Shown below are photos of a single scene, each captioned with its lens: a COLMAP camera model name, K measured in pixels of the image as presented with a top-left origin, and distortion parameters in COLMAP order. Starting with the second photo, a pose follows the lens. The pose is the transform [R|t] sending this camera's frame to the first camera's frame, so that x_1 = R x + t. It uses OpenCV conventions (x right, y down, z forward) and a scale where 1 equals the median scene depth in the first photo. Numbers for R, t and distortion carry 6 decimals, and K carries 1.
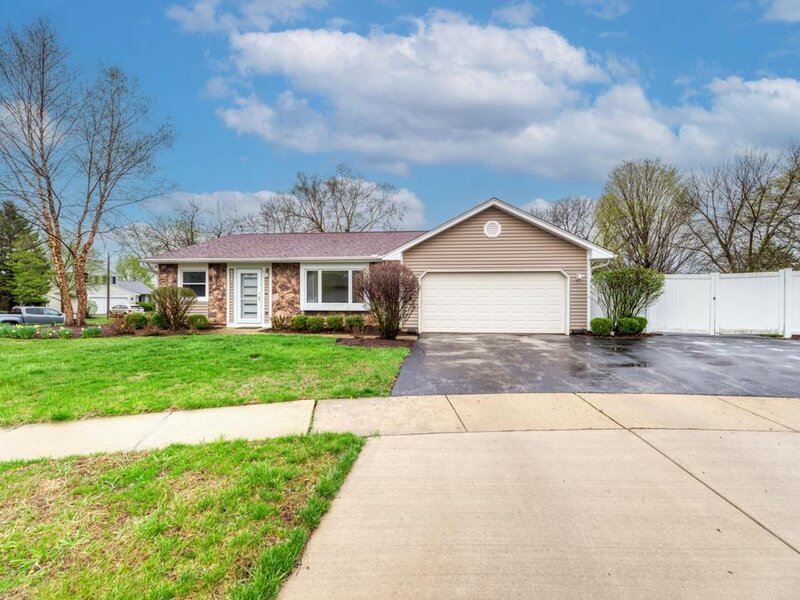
lens RADIAL K [[363.2, 0, 399.0], [0, 363.2, 301.9], [0, 0, 1]] dist [-0.001927, -0.001156]
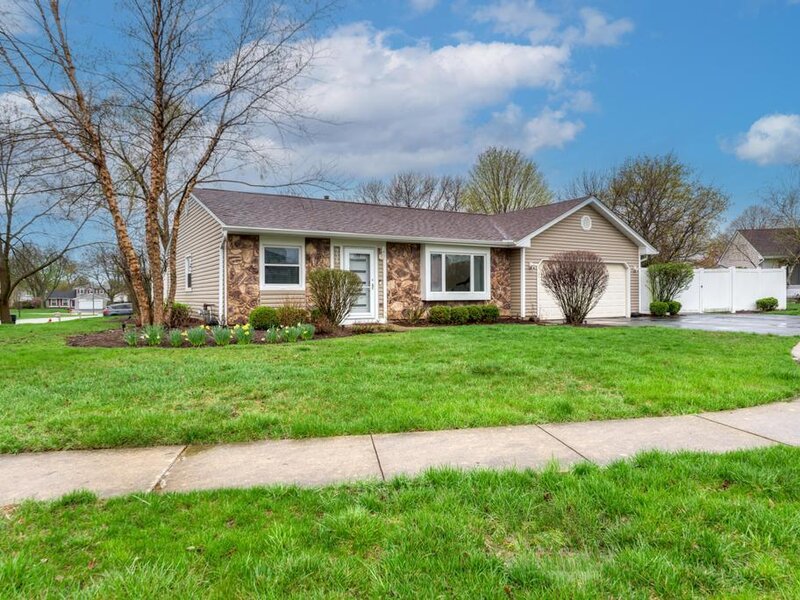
lens RADIAL K [[531.6, 0, 400.3], [0, 531.6, 296.3], [0, 0, 1]] dist [0.004680, -0.001228]
pose [[0.800756, -0.008363, 0.598932, -1.032733], [0.010674, 0.999943, -0.000307, 0.012861], [-0.598895, 0.006639, 0.800800, 0.050162]]
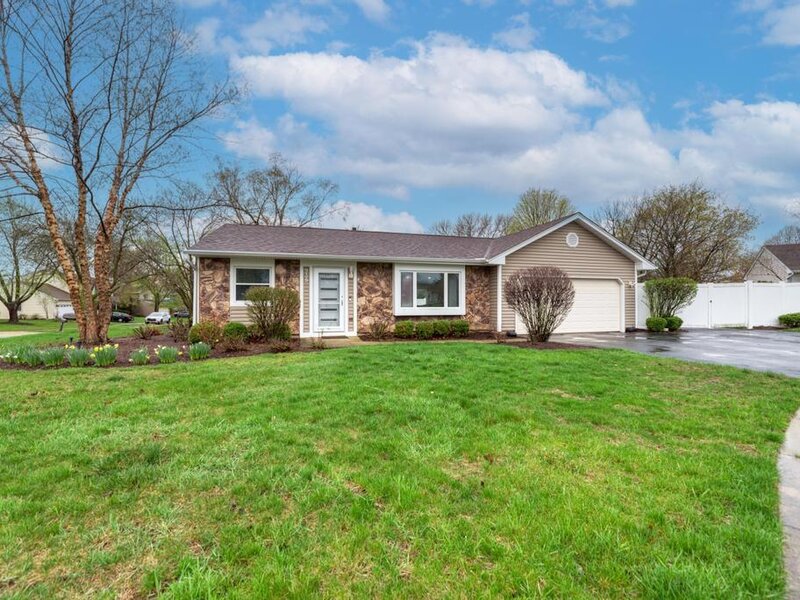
lens RADIAL K [[363.2, 0, 399.7], [0, 363.2, 300.5], [0, 0, 1]] dist [-0.001927, -0.001156]
pose [[0.922537, -0.000452, 0.385908, -0.596975], [0.006122, 0.999891, -0.013465, -0.002160], [-0.385860, 0.014785, 0.922439, 0.158472]]
